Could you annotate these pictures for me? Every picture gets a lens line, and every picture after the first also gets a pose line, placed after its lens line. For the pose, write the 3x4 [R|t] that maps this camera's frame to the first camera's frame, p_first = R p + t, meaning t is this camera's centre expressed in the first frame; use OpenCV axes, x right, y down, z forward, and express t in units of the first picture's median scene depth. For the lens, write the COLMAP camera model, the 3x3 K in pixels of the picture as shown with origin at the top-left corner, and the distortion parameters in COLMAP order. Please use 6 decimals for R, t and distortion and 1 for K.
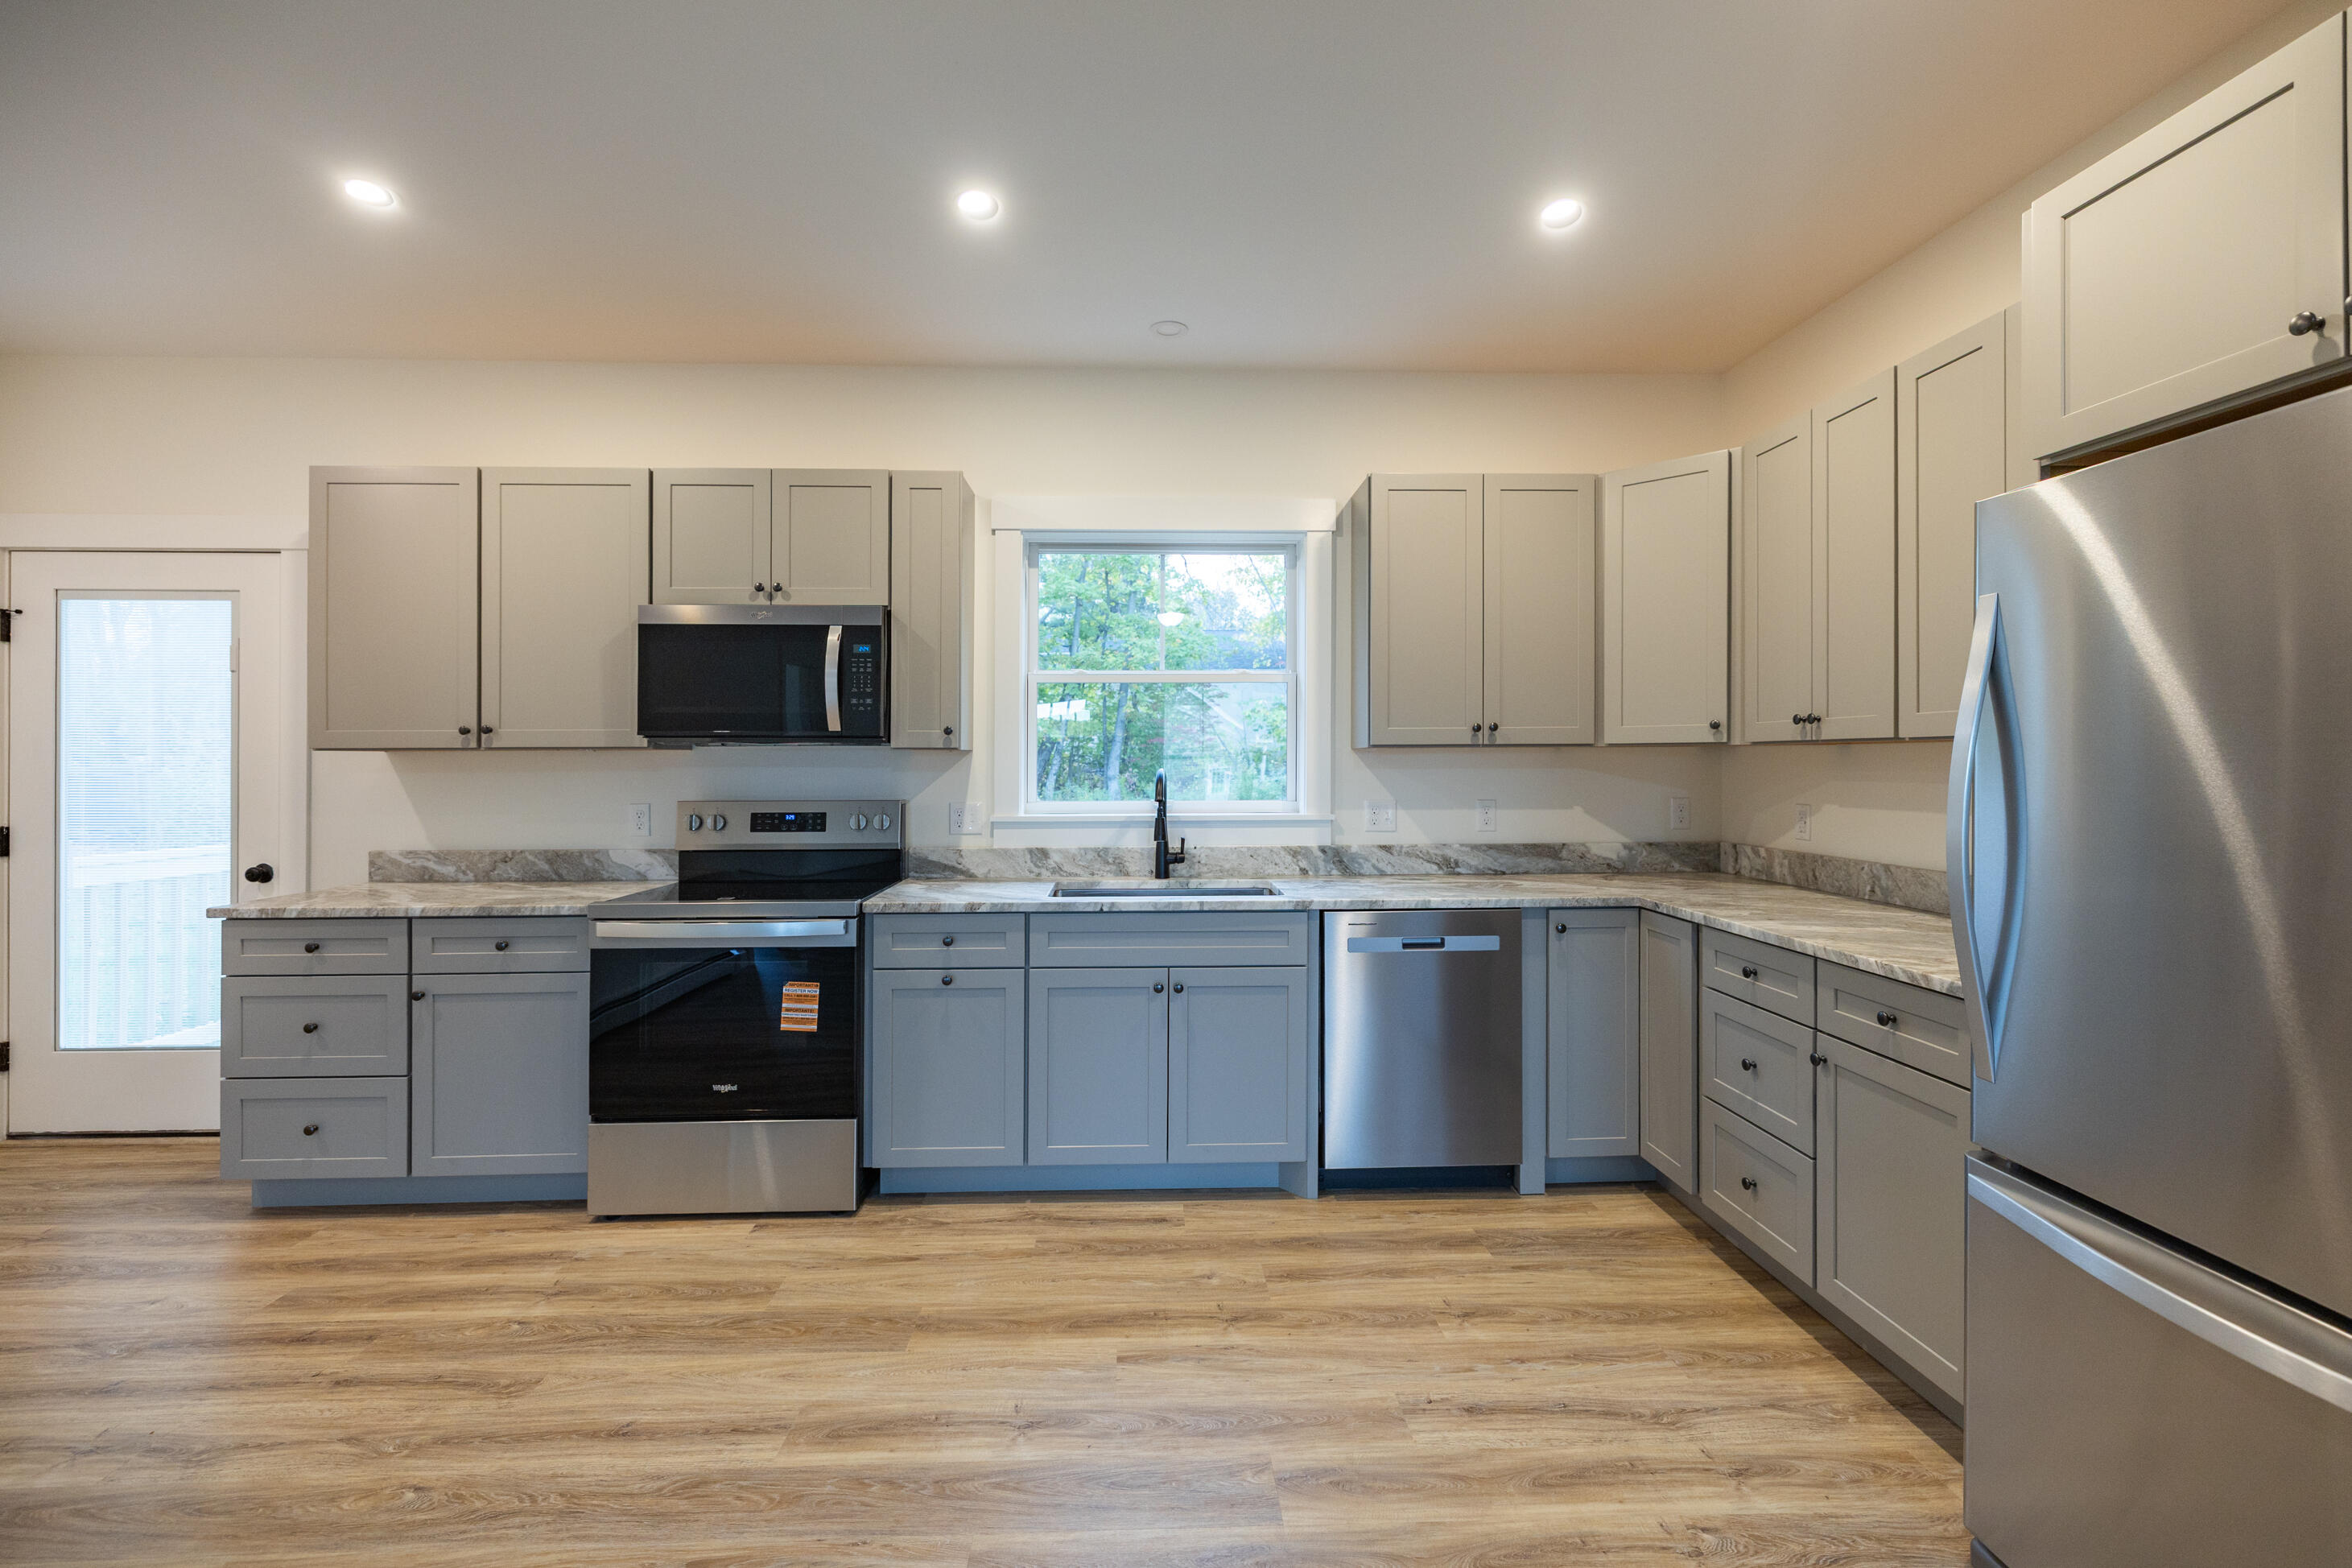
lens RADIAL K [[1017.8, 0, 1167.8], [0, 1017.8, 748.7], [0, 0, 1]] dist [0.001904, 0.000070]
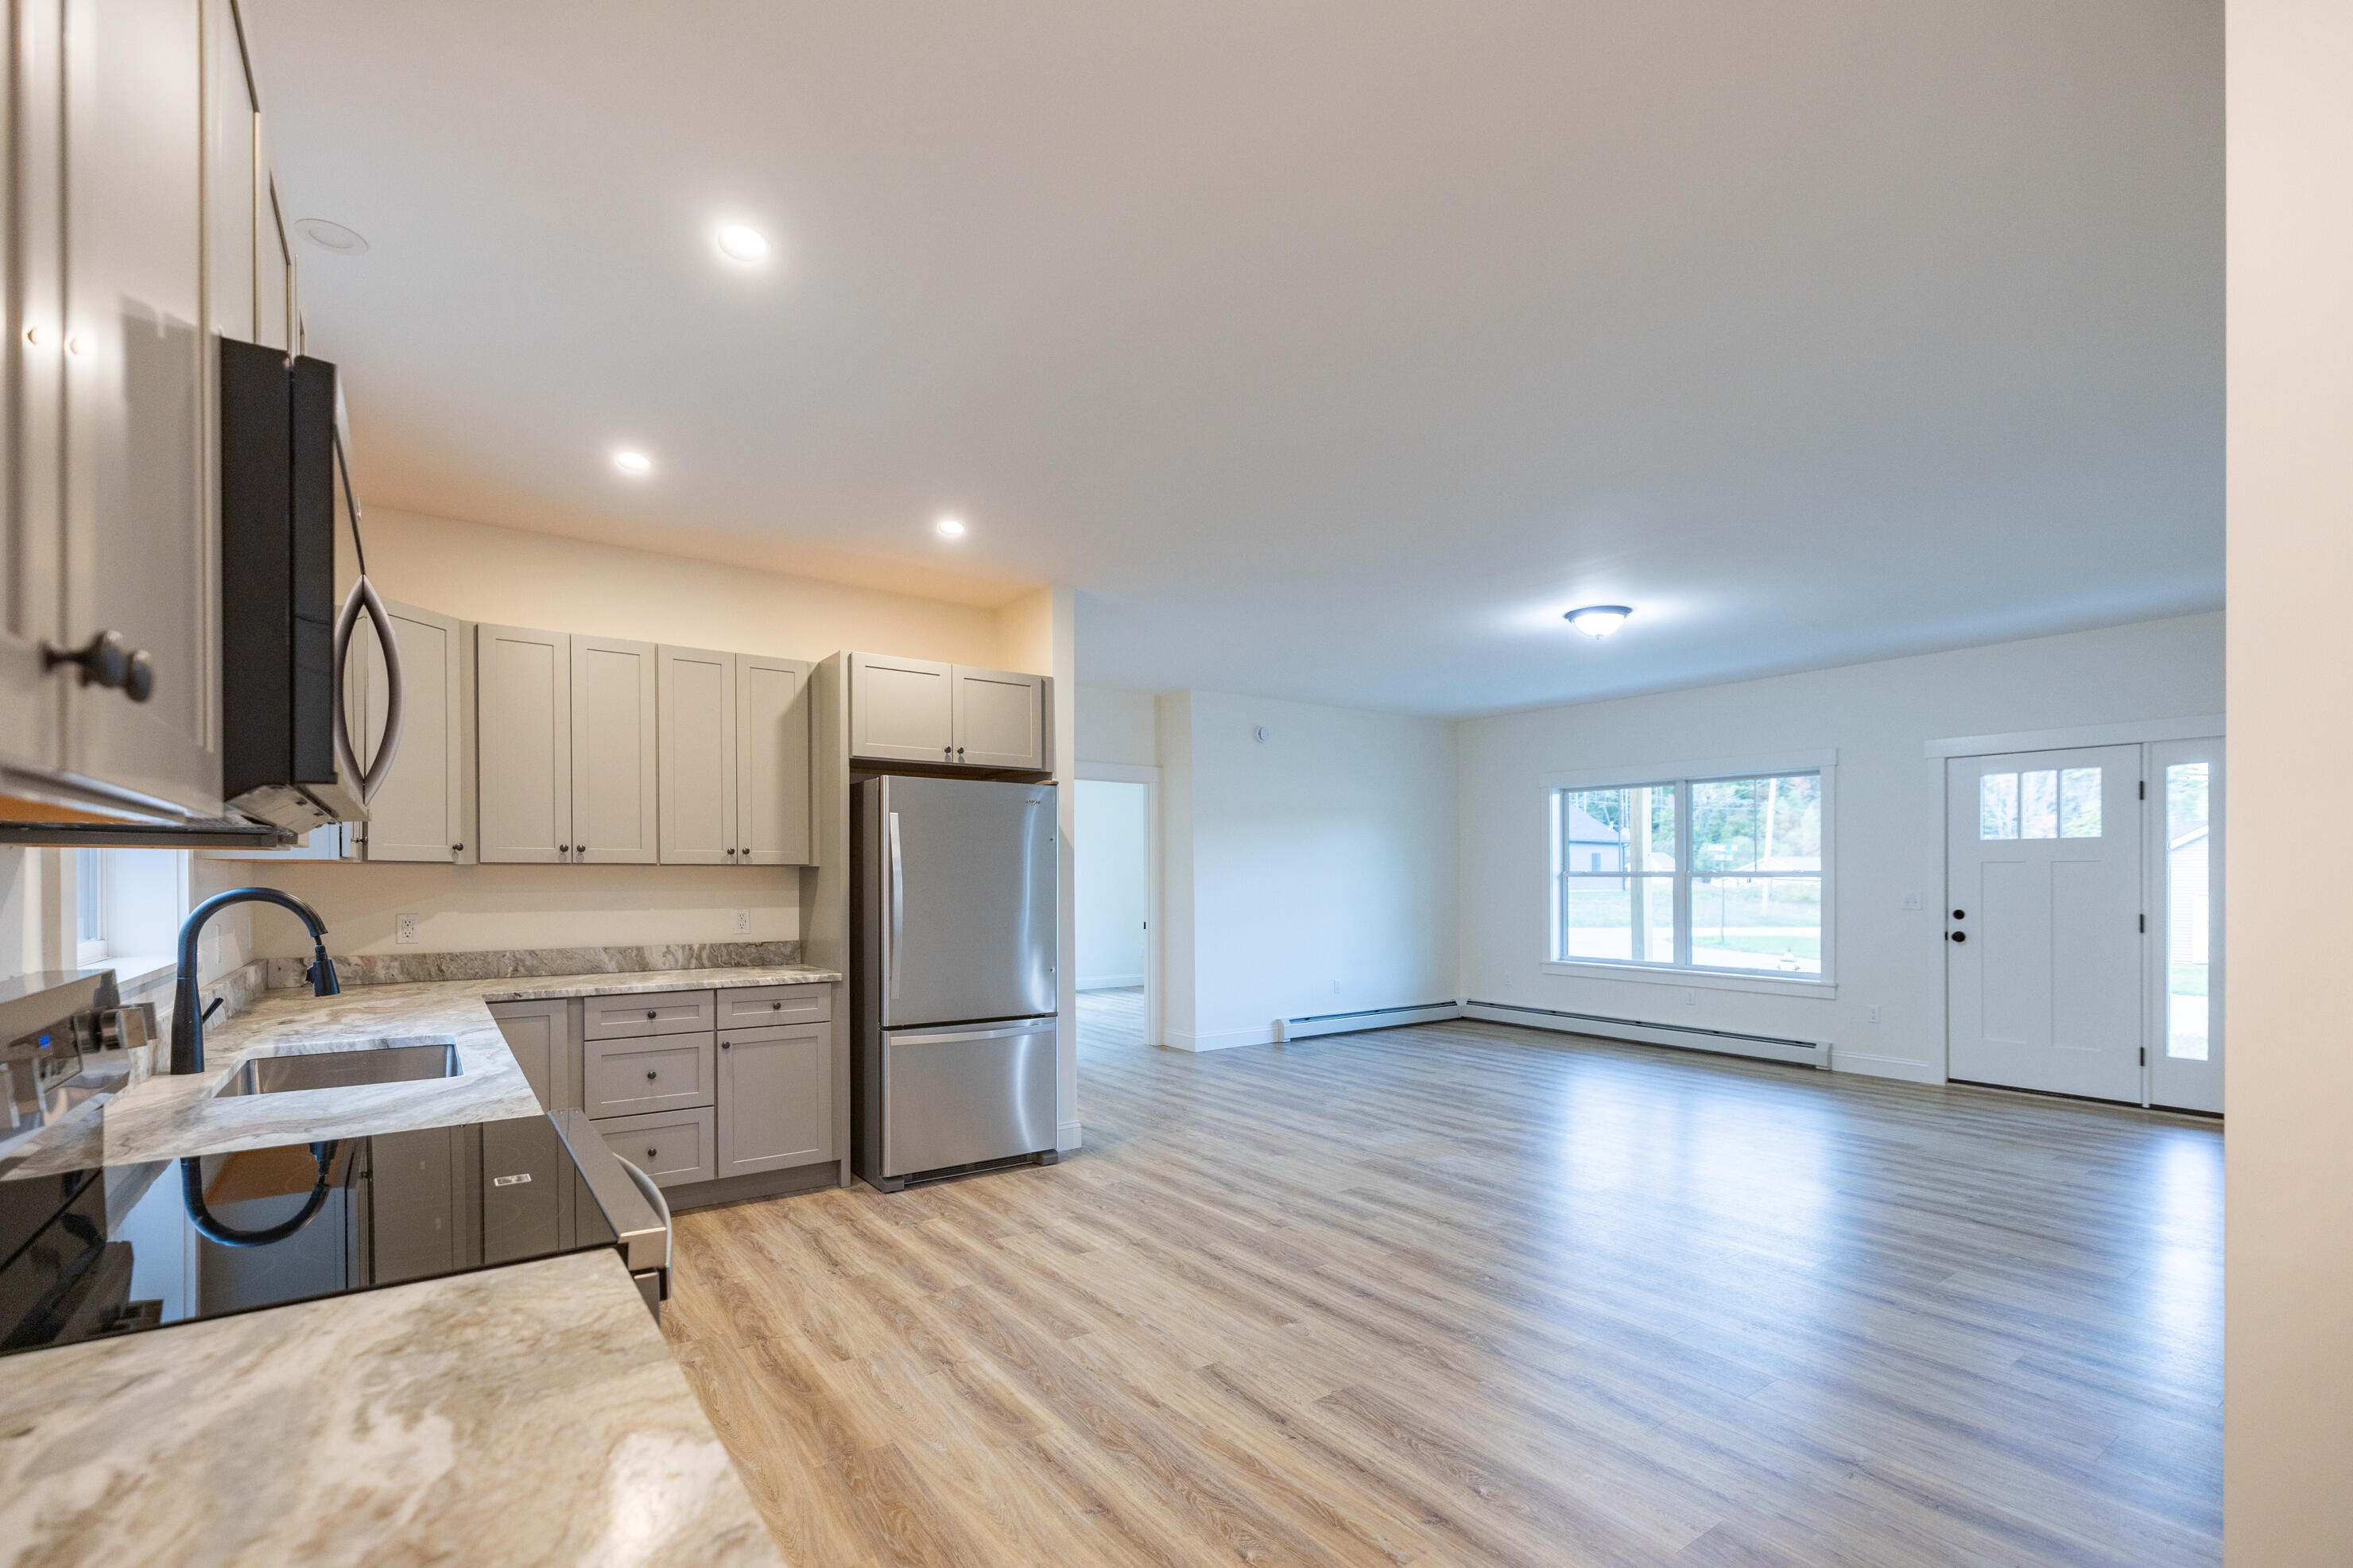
lens RADIAL K [[1047.1, 0, 1162.6], [0, 1047.1, 877.8], [0, 0, 1]] dist [0.001021, -0.000173]
pose [[-0.548991, 0.002295, 0.835825, -0.971113], [-0.007624, 0.999941, -0.007754, 0.015914], [-0.835794, -0.010629, -0.548941, 1.015877]]
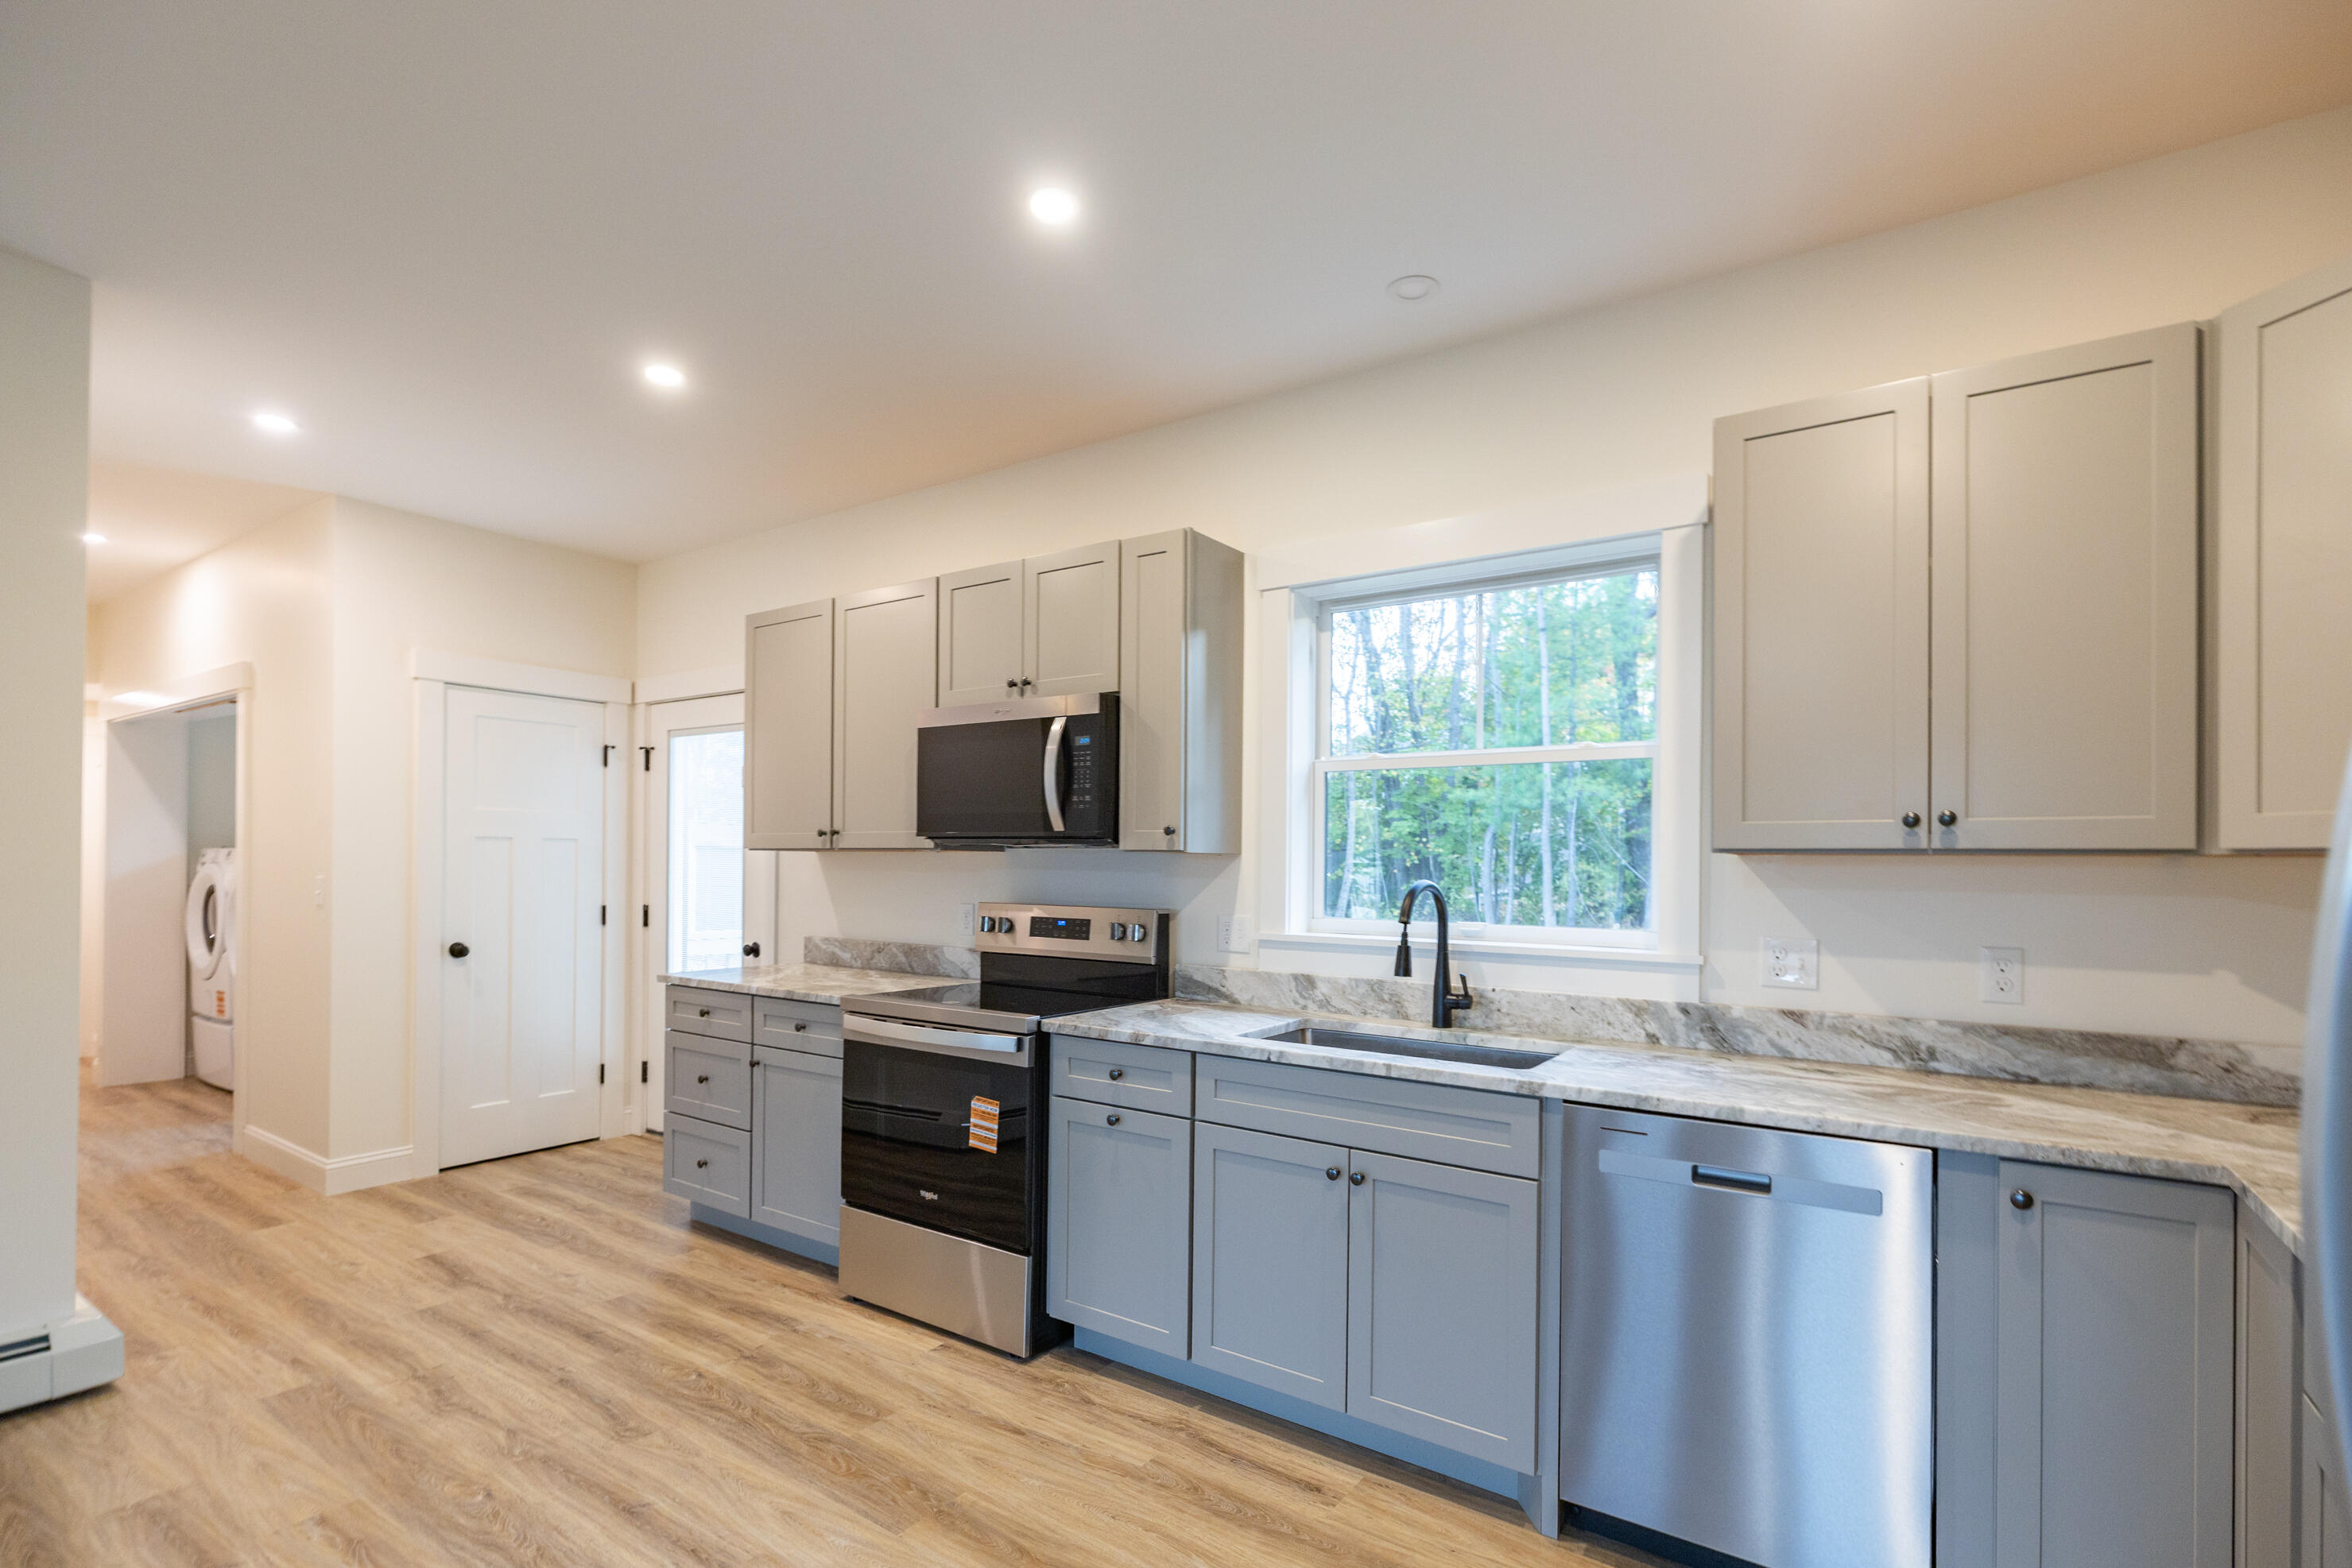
lens RADIAL K [[1091.5, 0, 1191.4], [0, 1091.5, 842.4], [0, 0, 1]] dist [0.004268, 0.000207]
pose [[0.802785, 0.000476, -0.596268, 0.378152], [-0.008022, 0.999918, -0.010002, 0.001585], [0.596214, 0.012813, 0.802723, 0.288452]]
